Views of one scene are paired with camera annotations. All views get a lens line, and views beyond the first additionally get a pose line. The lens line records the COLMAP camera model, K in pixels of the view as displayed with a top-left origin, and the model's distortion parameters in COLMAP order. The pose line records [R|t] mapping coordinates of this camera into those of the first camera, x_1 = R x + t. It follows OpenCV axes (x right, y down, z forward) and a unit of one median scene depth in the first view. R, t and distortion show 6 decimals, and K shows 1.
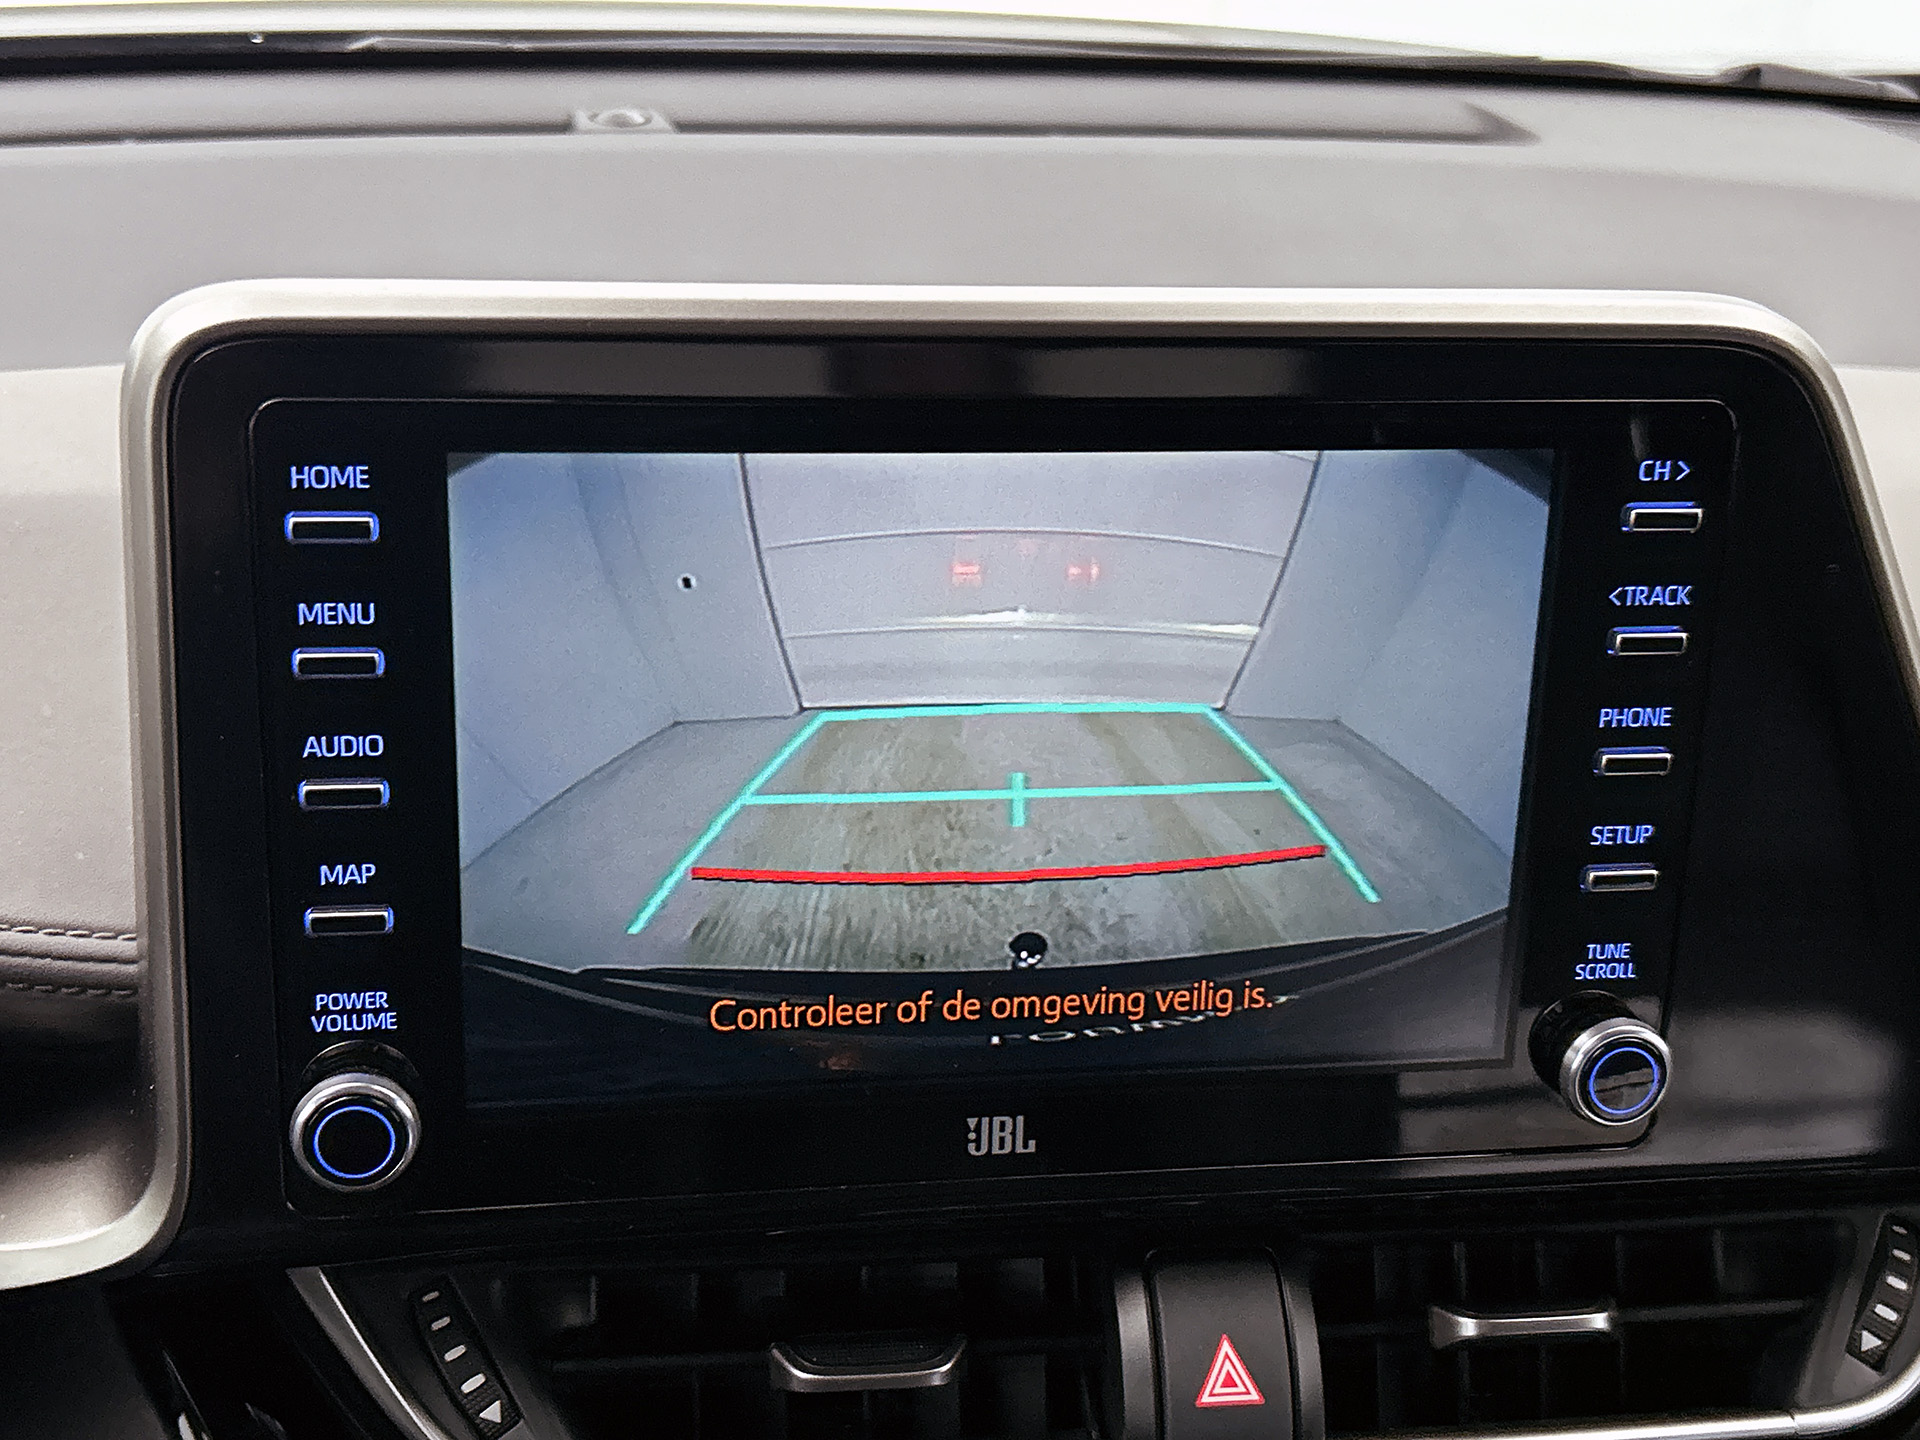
lens RADIAL K [[2390.5, 0, 960.0], [0, 2390.5, 720.0], [0, 0, 1]] dist [0.127539, -0.376063]
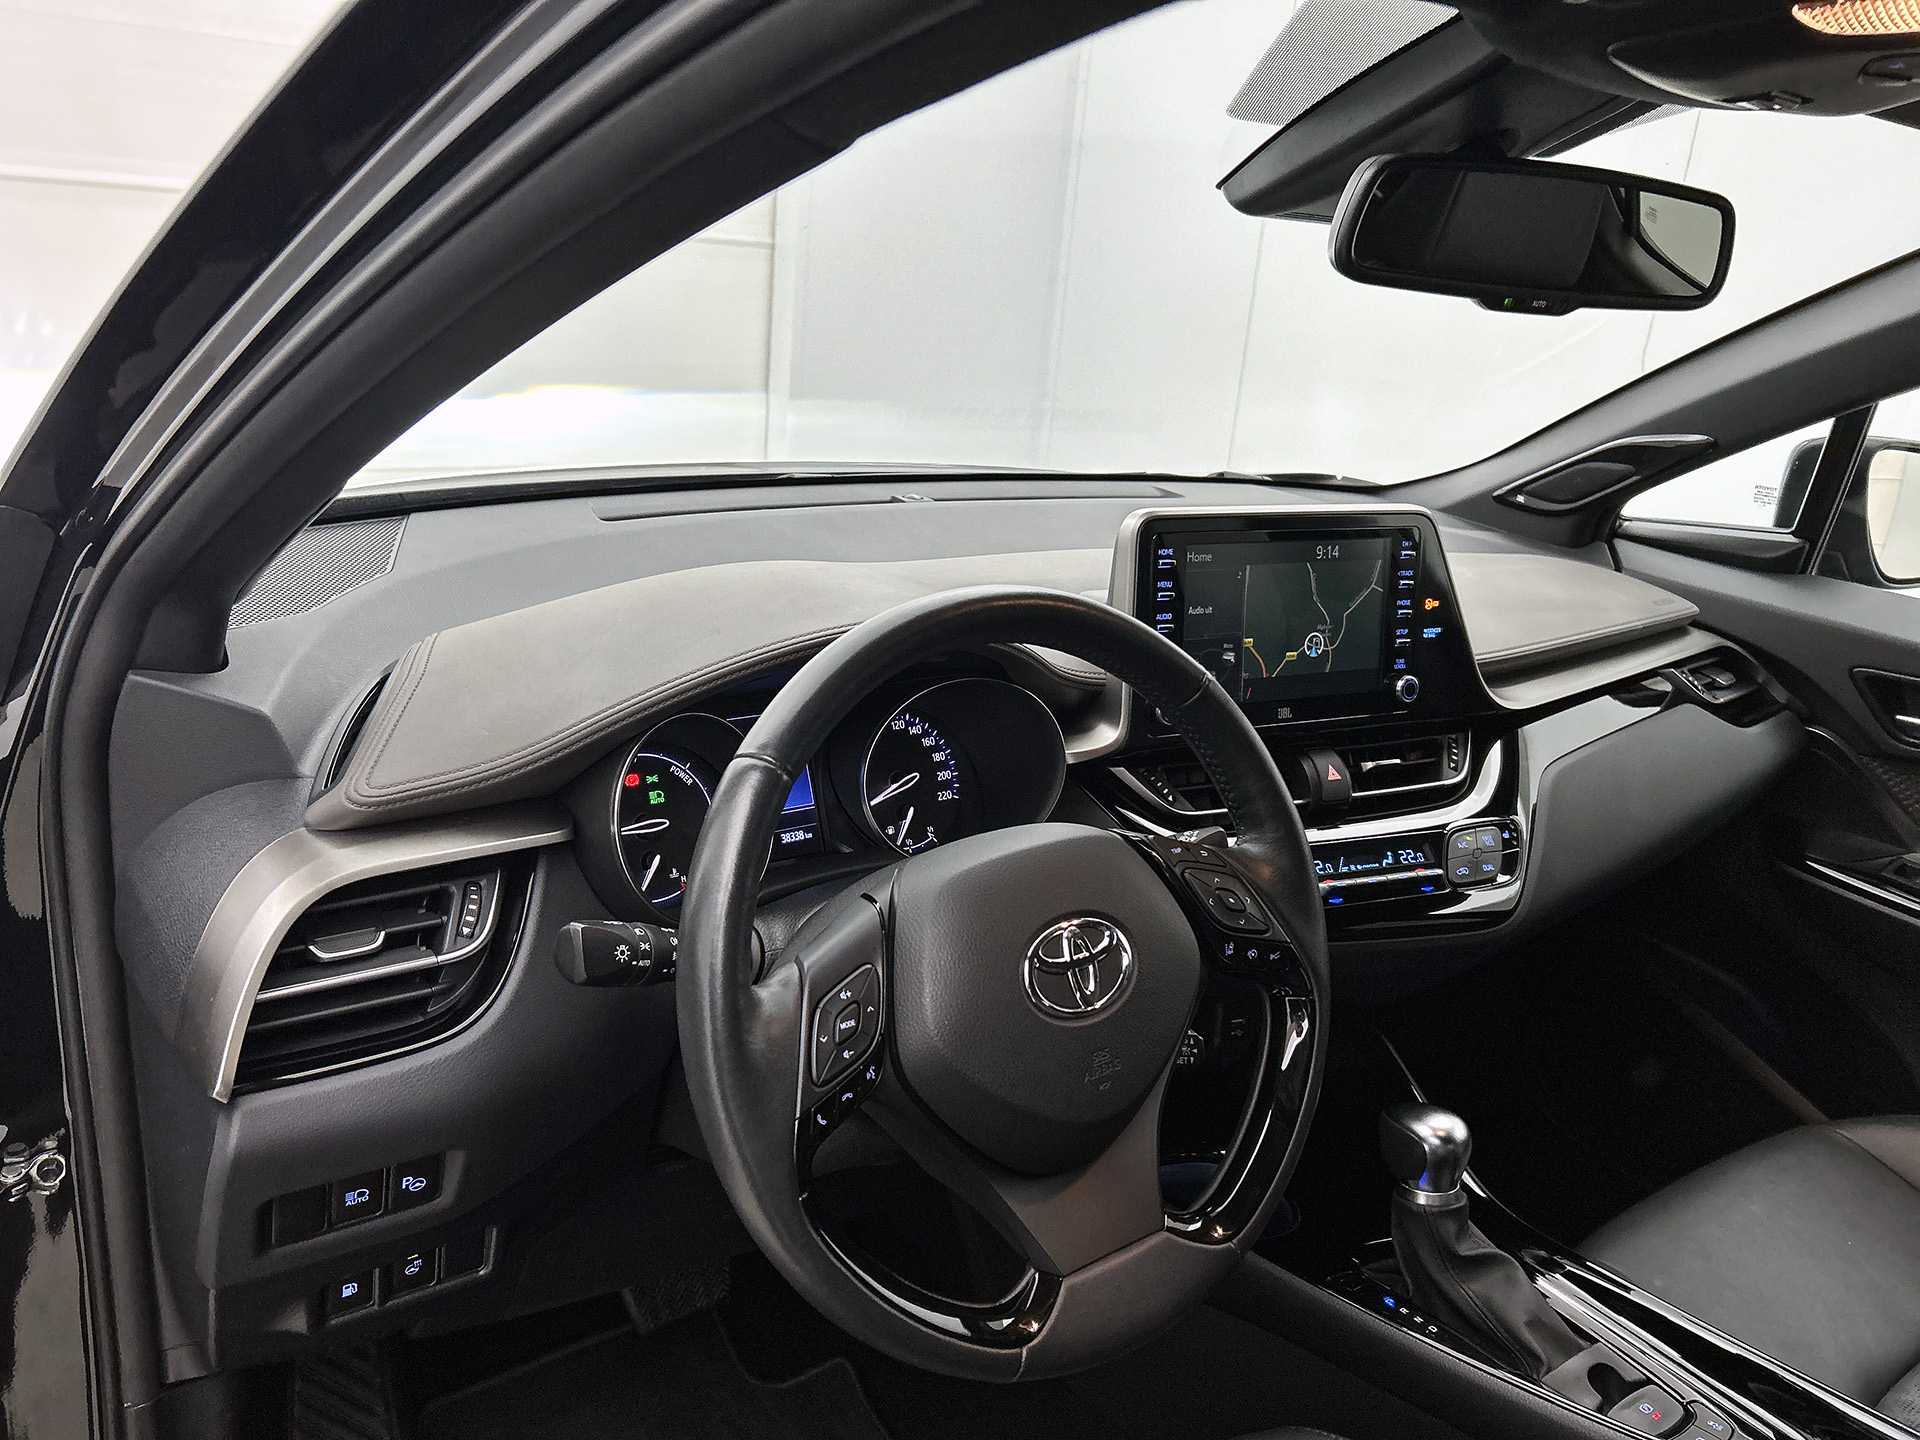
lens RADIAL K [[1439.4, 0, 949.8], [0, 1439.4, 714.3], [0, 0, 1]] dist [0.049425, -0.083466]
pose [[0.946240, -0.079678, 0.313498, -1.294069], [0.117506, 0.987648, -0.103654, 0.363544], [-0.301366, 0.134920, 0.943915, -1.144943]]
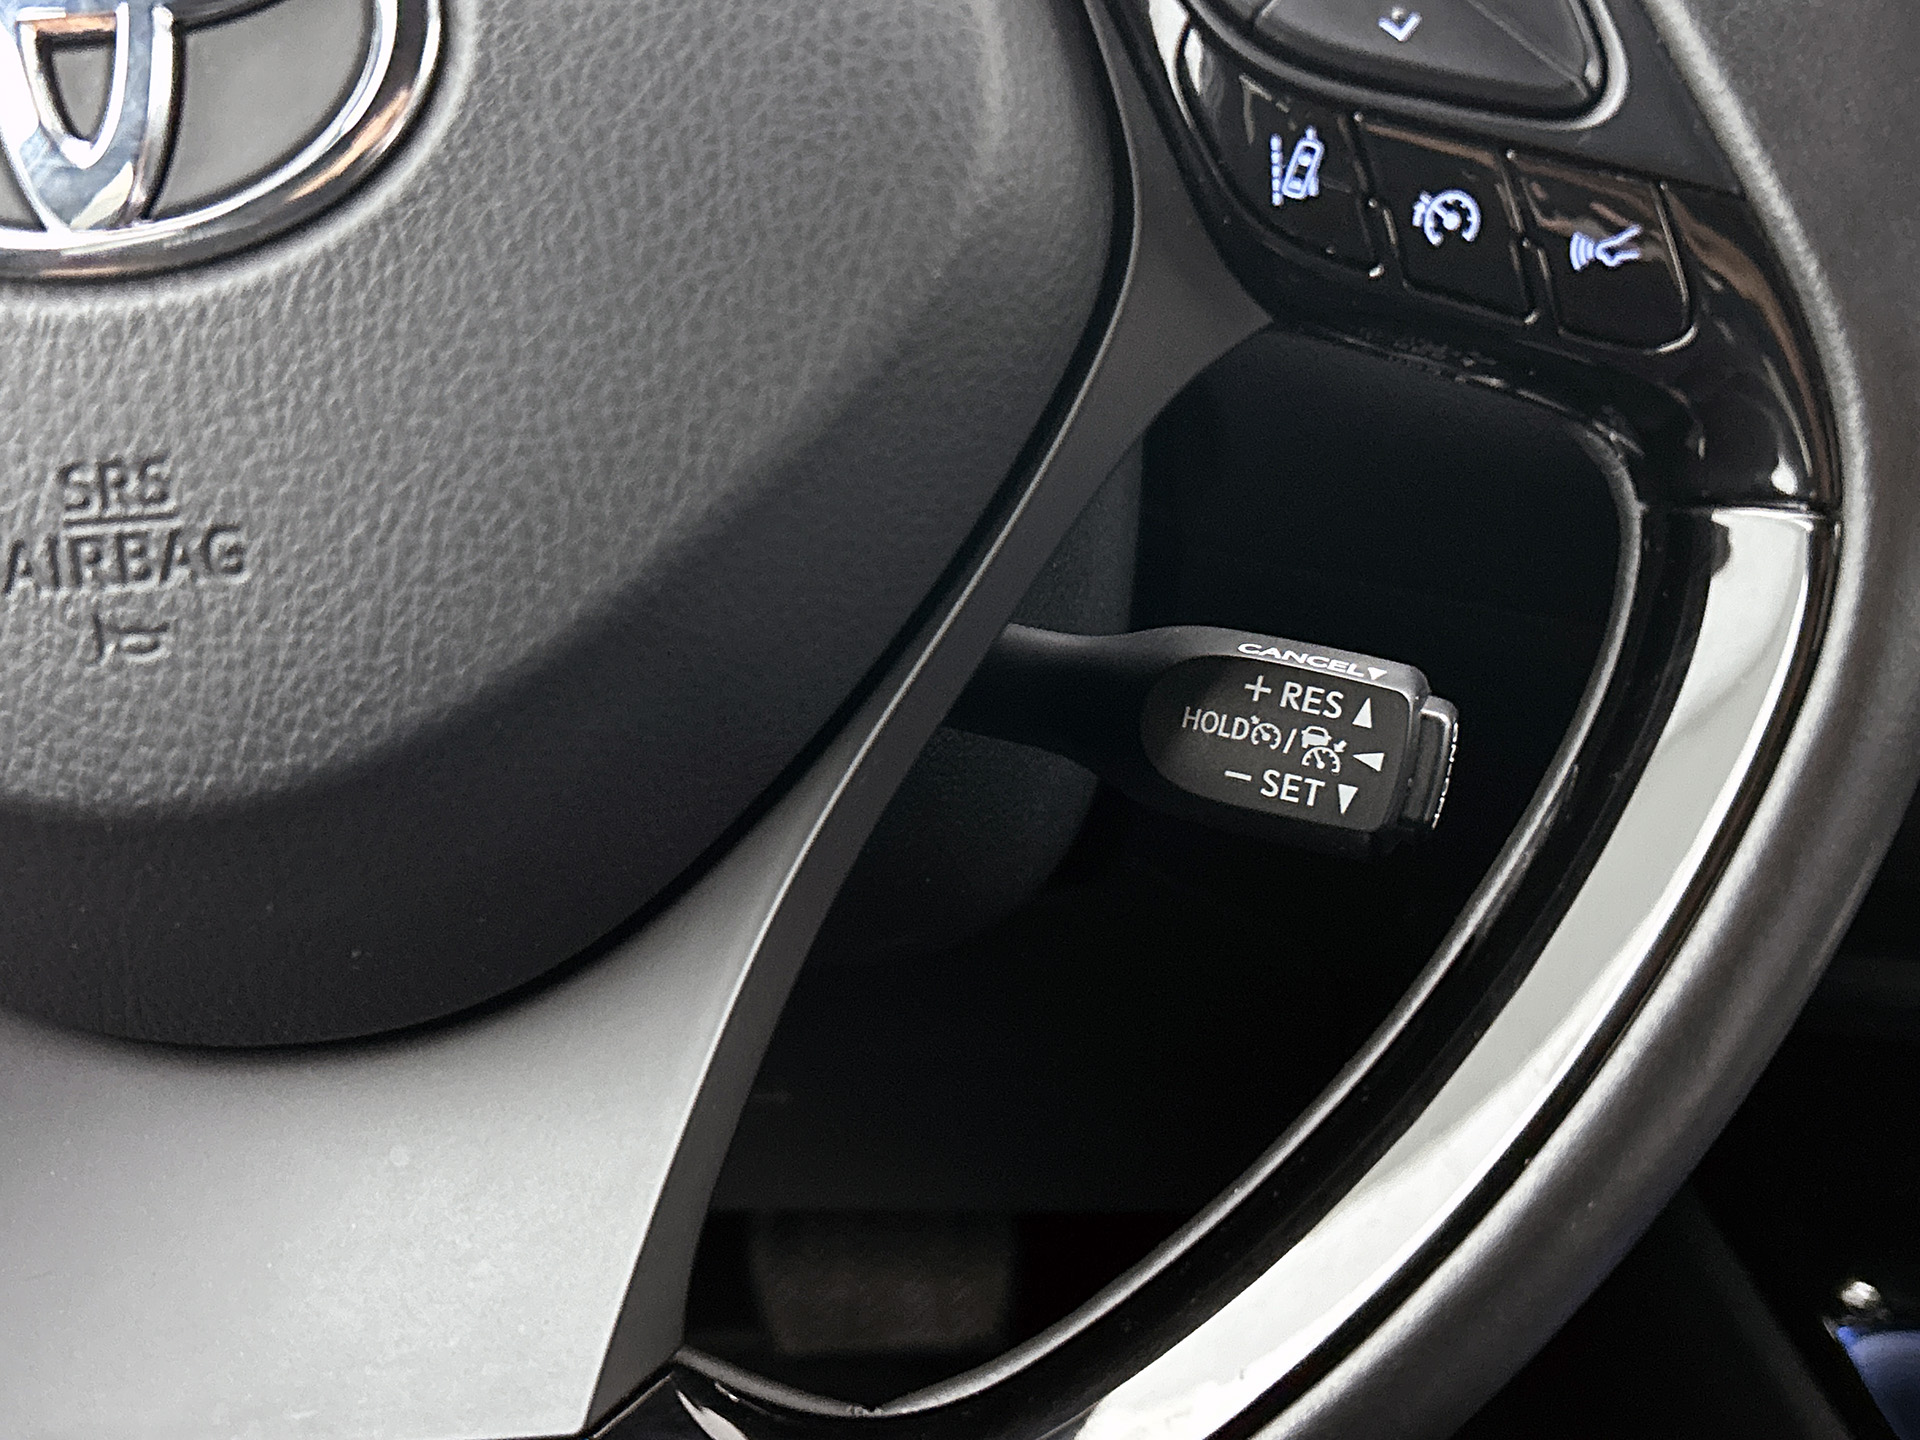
lens RADIAL K [[2390.5, 0, 960.0], [0, 2390.5, 720.0], [0, 0, 1]] dist [0.127539, -0.376063]
pose [[0.949474, 0.048678, -0.310048, -0.284732], [-0.043405, 0.998772, 0.023889, 0.631193], [0.310830, -0.009224, 0.950421, -0.013337]]
